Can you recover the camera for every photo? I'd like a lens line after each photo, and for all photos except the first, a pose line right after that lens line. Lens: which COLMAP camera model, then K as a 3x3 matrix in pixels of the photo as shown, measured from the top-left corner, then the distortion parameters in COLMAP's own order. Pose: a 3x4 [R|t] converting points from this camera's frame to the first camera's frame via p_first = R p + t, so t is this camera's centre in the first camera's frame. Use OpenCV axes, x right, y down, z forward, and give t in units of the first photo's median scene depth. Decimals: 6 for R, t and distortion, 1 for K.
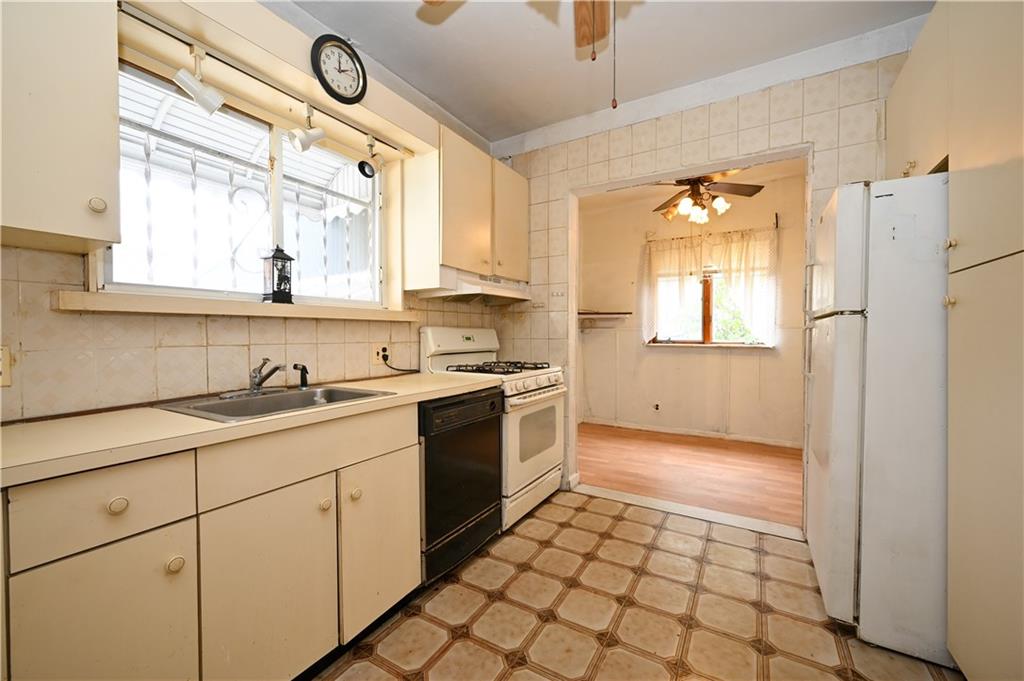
lens RADIAL K [[401.9, 0, 513.7], [0, 401.9, 342.8], [0, 0, 1]] dist [0.000946, 0.000180]
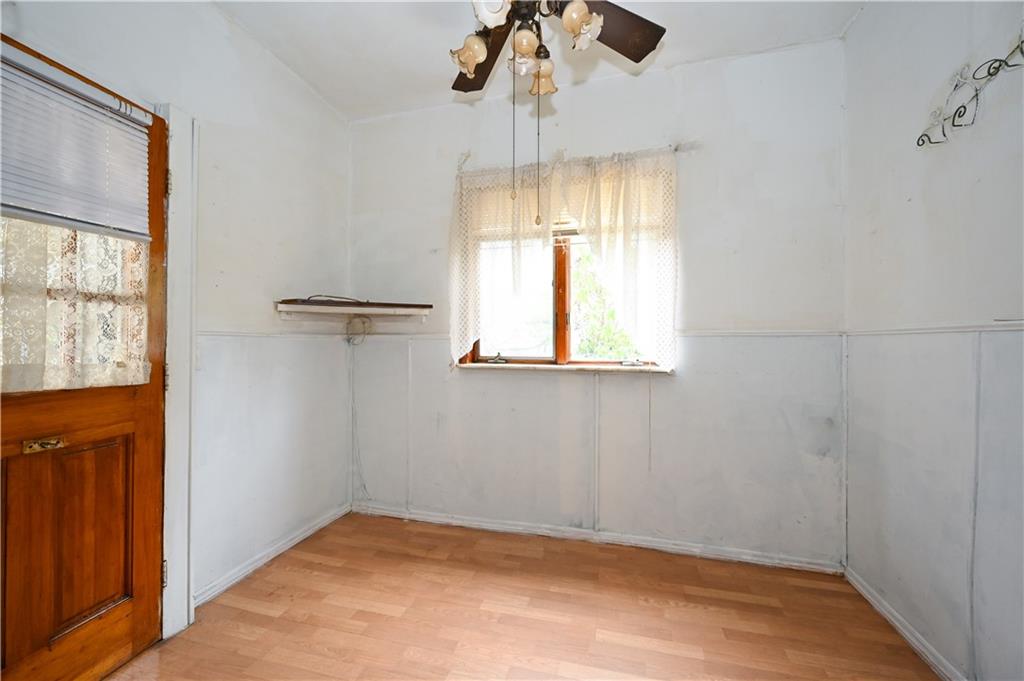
lens RADIAL K [[401.9, 0, 510.9], [0, 401.9, 341.1], [0, 0, 1]] dist [0.000946, 0.000180]
pose [[0.958667, 0.007598, 0.284431, 0.257899], [0.000739, 0.999574, -0.029191, -0.012714], [-0.284531, 0.028194, 0.958252, 0.491365]]
